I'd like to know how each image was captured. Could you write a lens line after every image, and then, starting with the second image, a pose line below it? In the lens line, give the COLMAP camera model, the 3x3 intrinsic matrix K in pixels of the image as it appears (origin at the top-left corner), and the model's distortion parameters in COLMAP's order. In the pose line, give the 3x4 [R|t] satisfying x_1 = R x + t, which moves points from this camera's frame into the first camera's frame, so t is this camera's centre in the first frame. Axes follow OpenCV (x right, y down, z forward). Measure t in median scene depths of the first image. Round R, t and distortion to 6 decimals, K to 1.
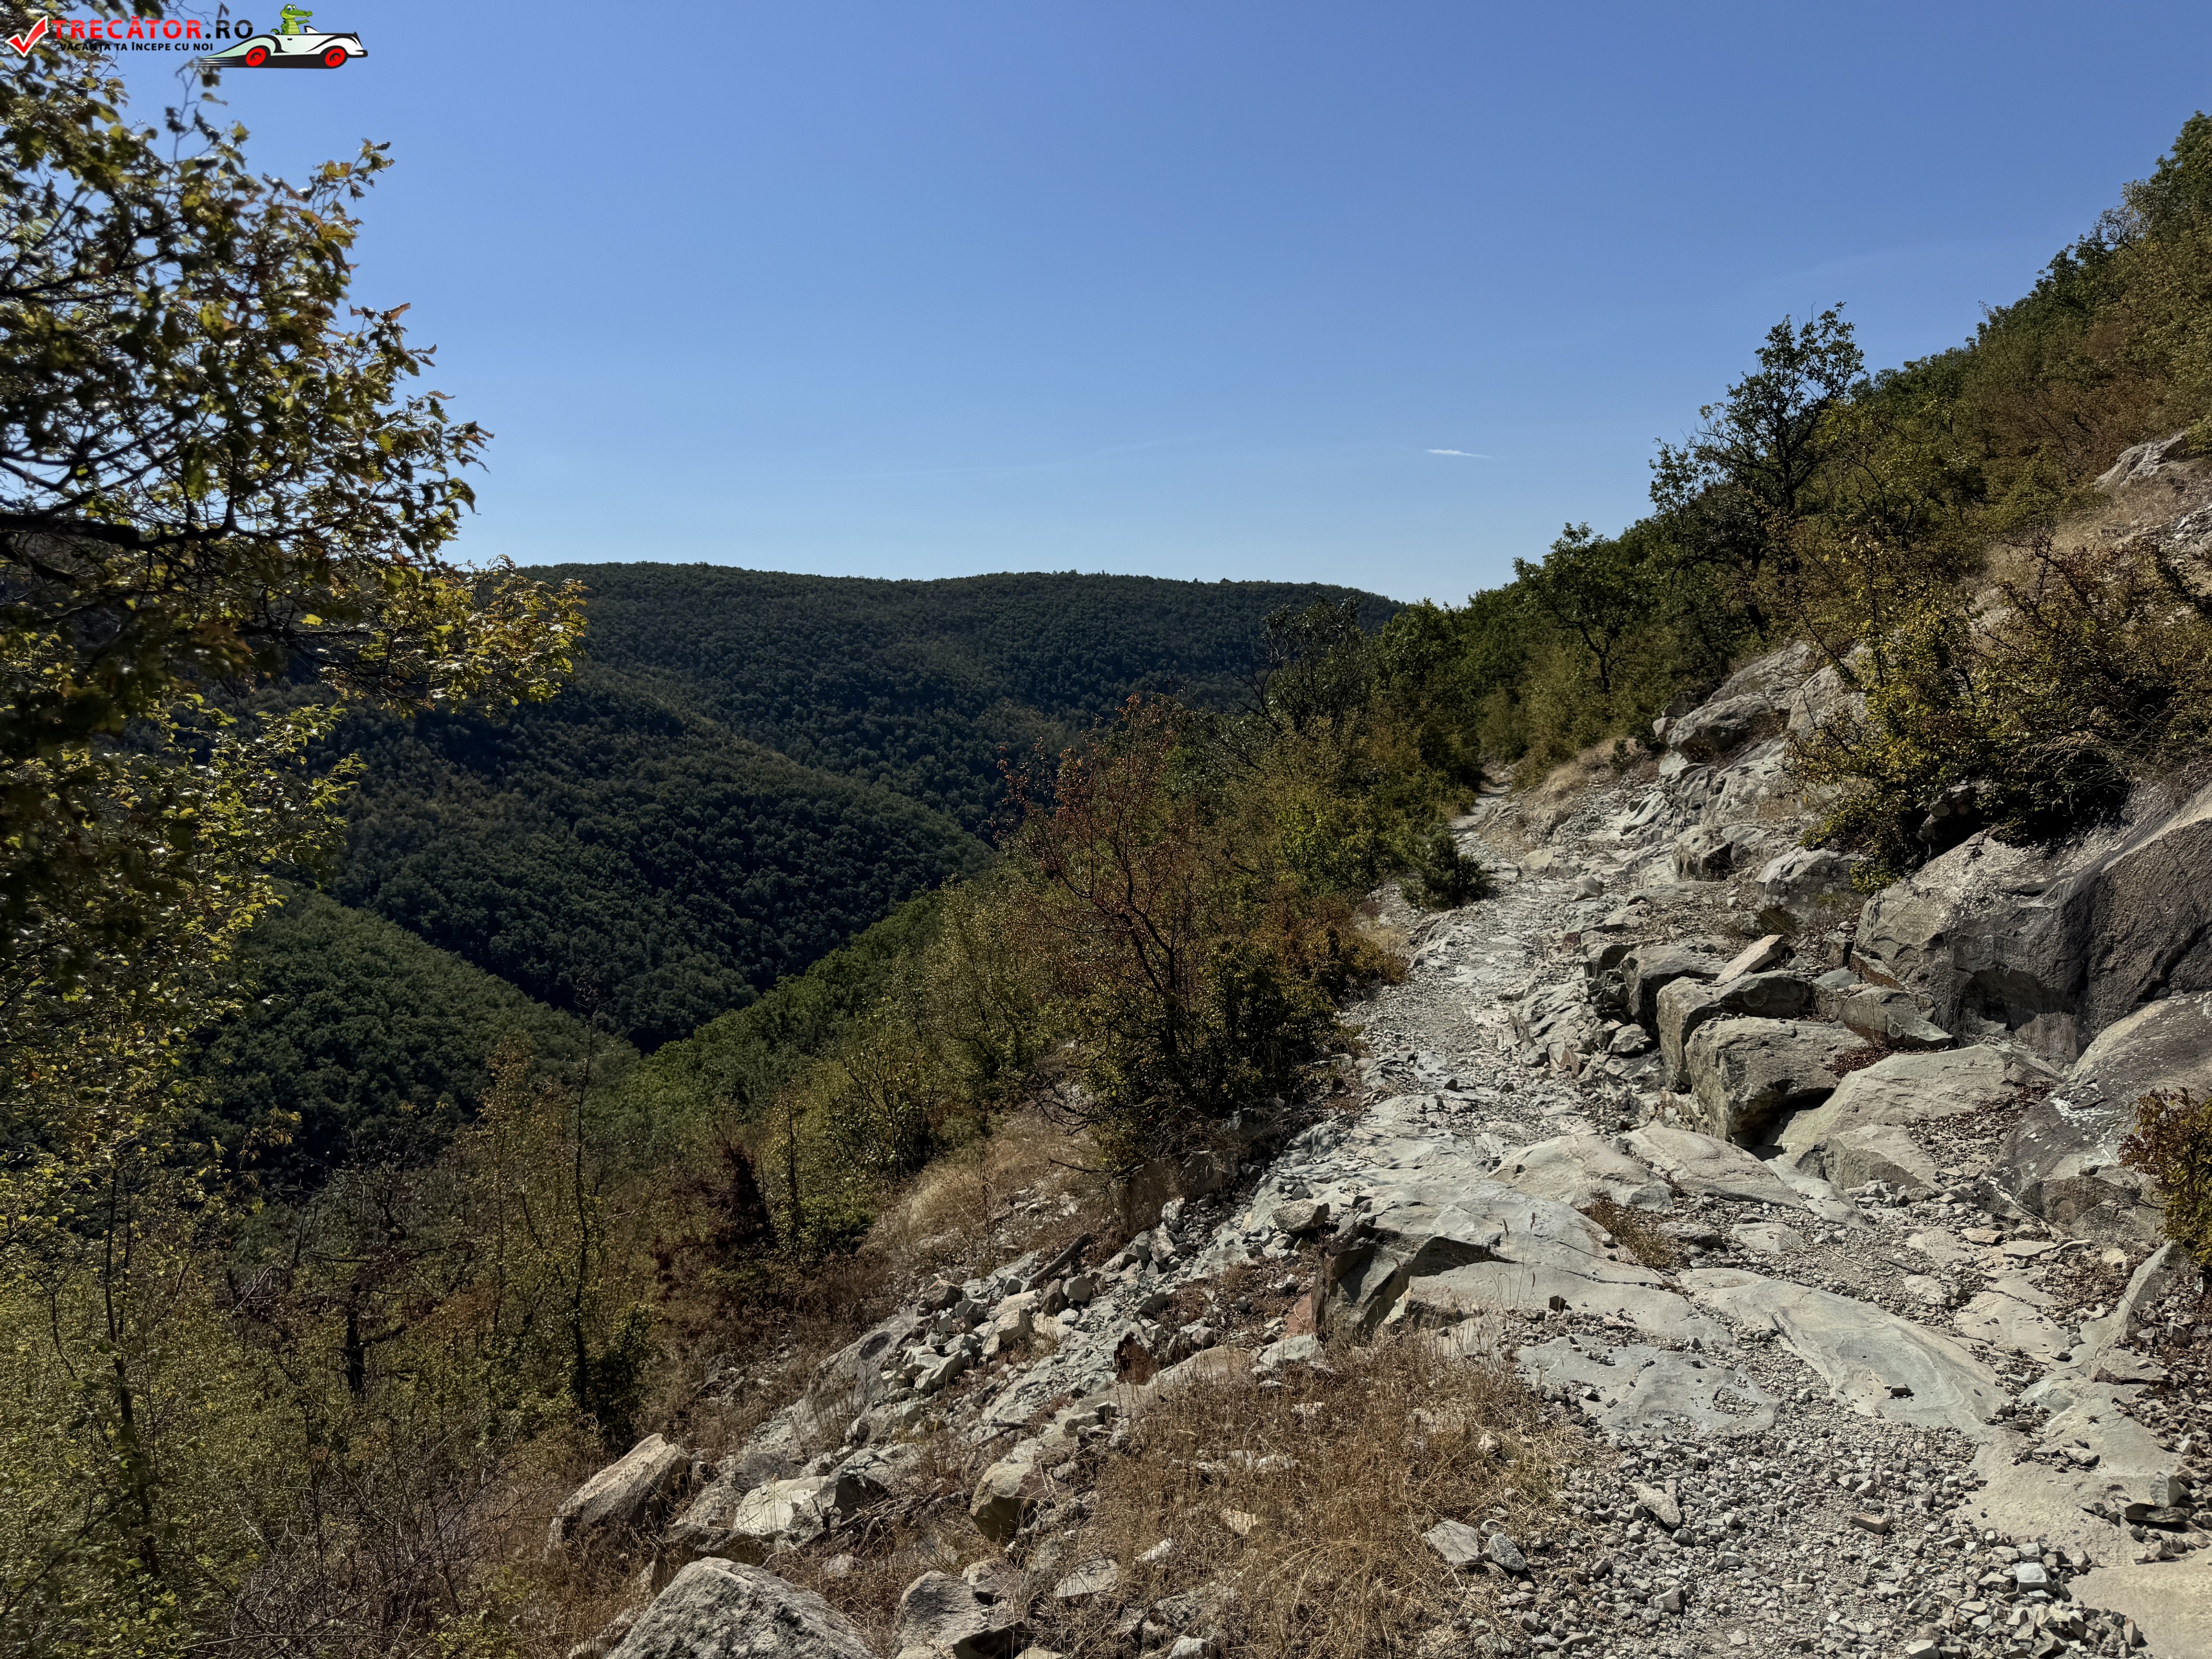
lens RADIAL K [[1539.9, 0, 1089.3], [0, 1539.9, 820.5], [0, 0, 1]] dist [0.166086, -0.320285]
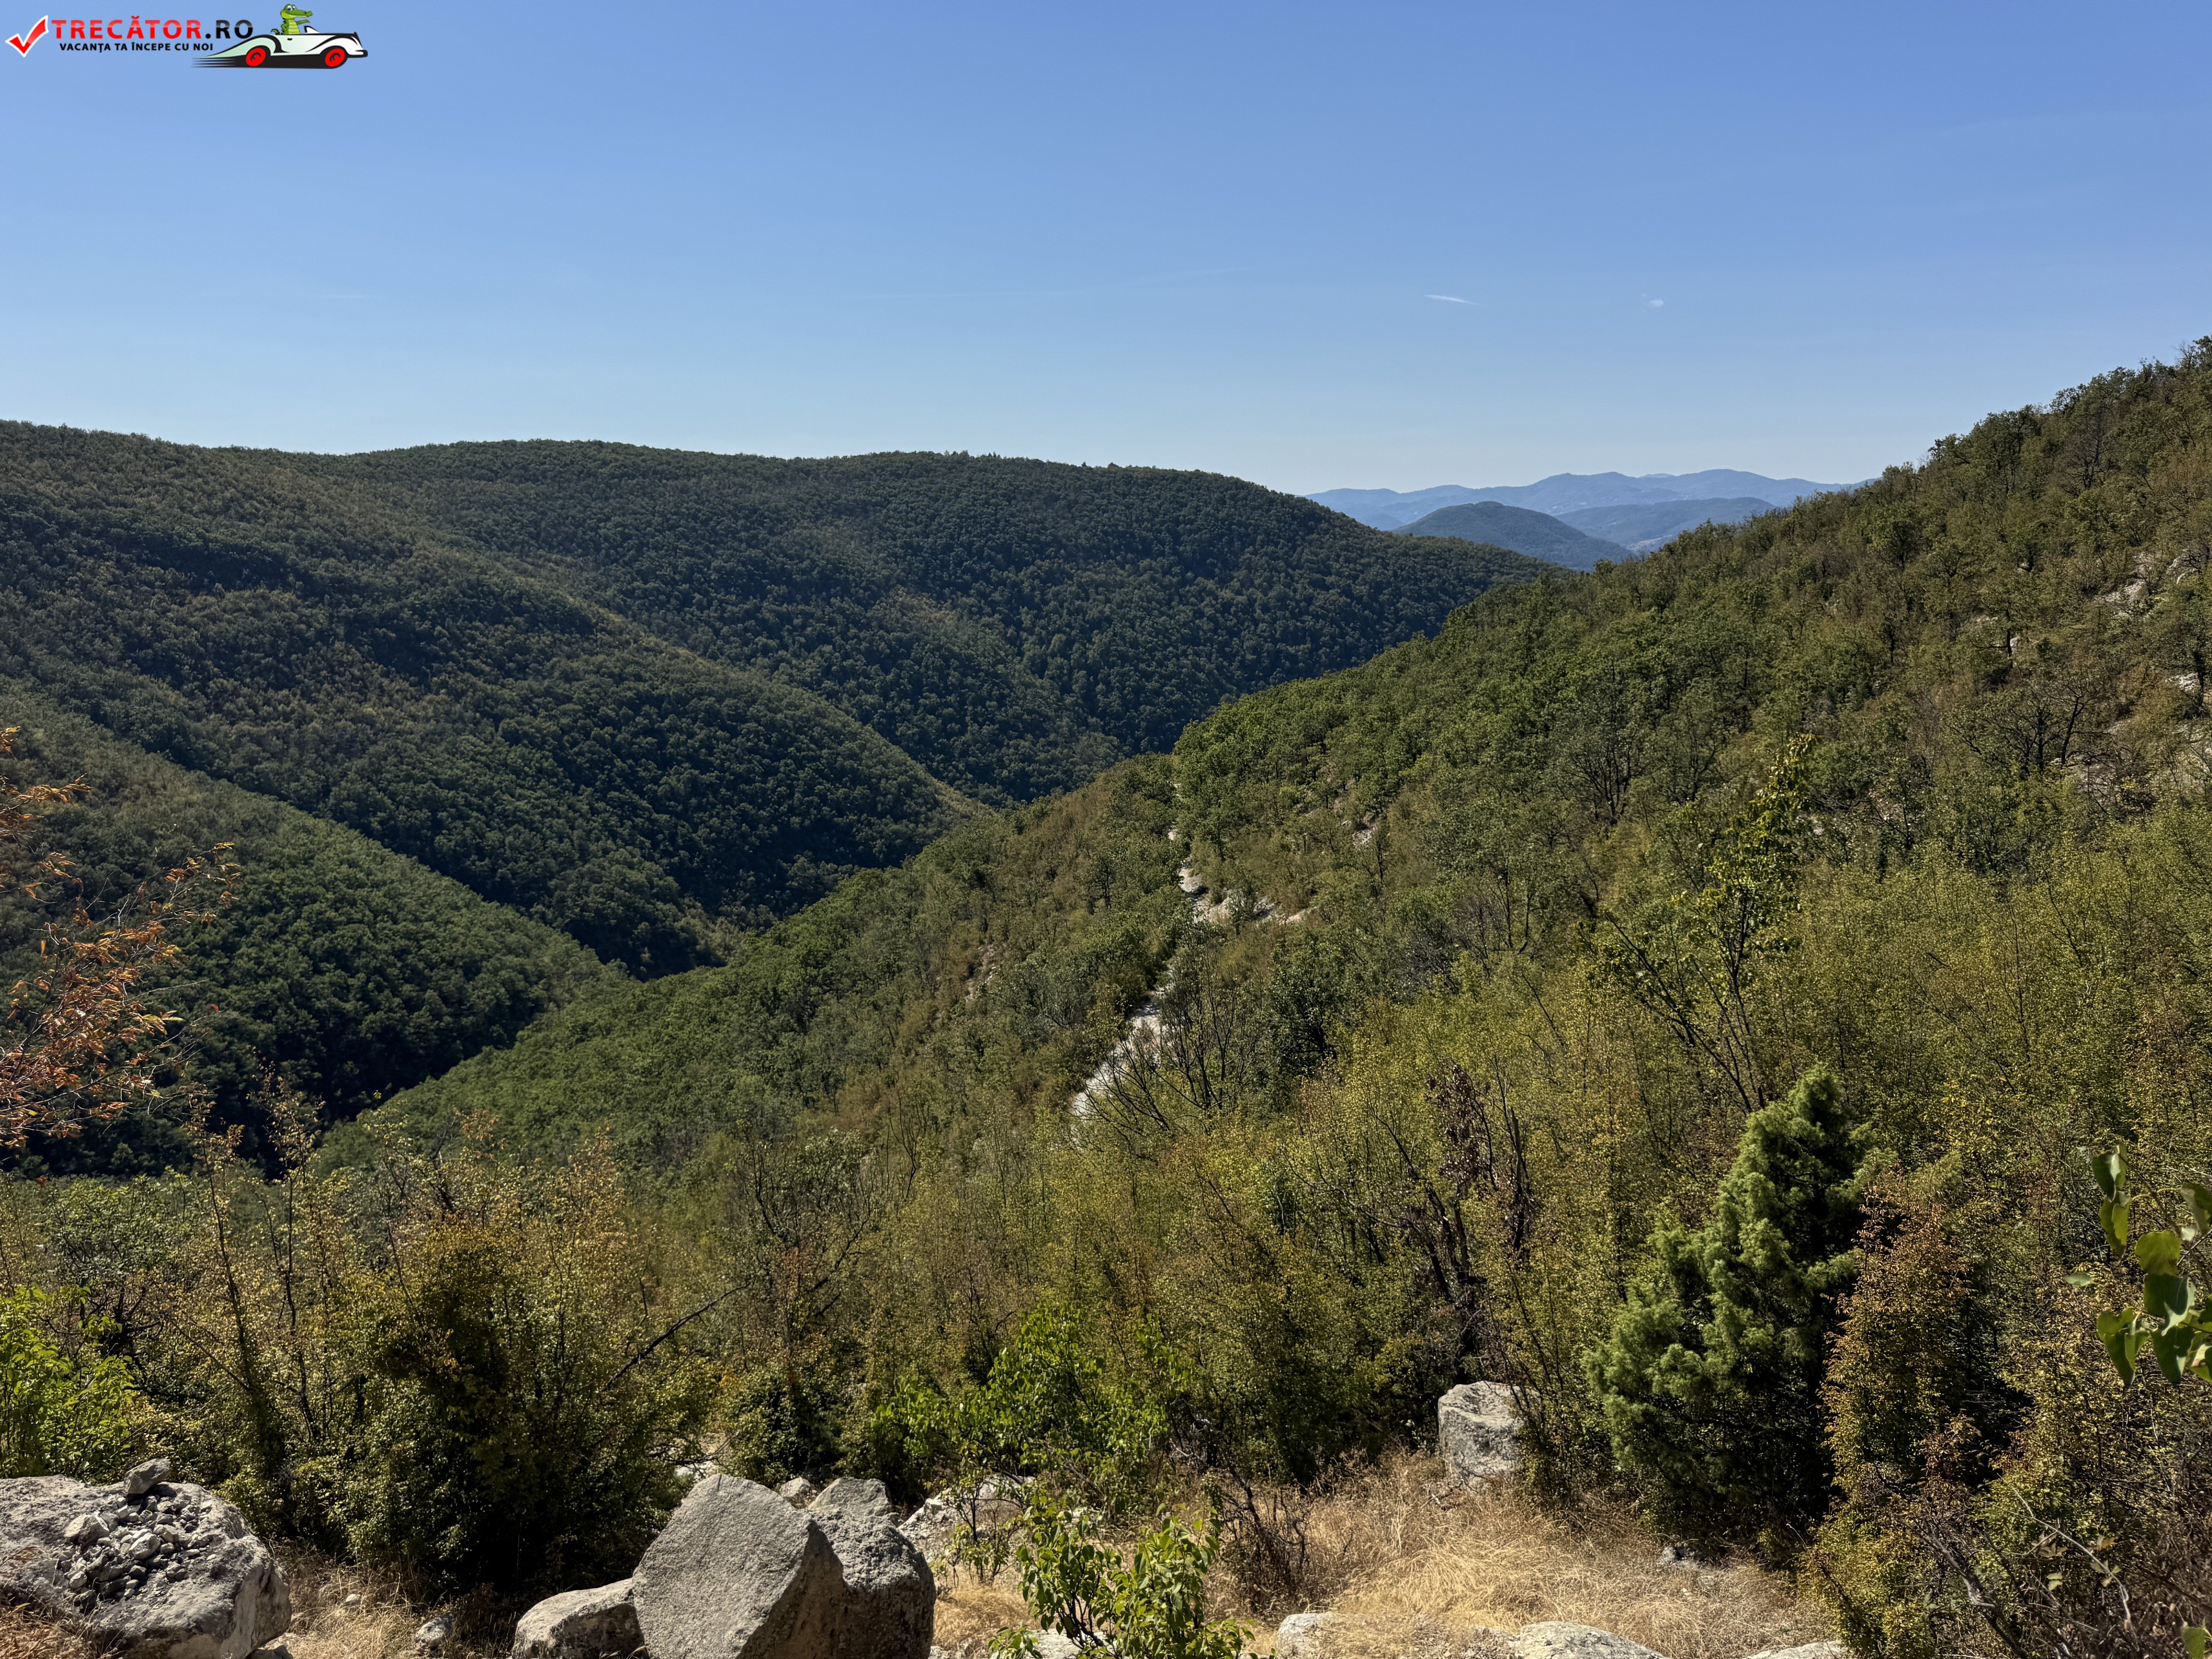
lens RADIAL K [[1550.6, 0, 1114.1], [0, 1550.6, 825.3], [0, 0, 1]] dist [0.158767, -0.328910]
pose [[0.996041, 0.009136, 0.088420, -0.002027], [-0.018169, 0.994629, 0.101897, -0.038389], [-0.087014, -0.103100, 0.990858, -0.098670]]
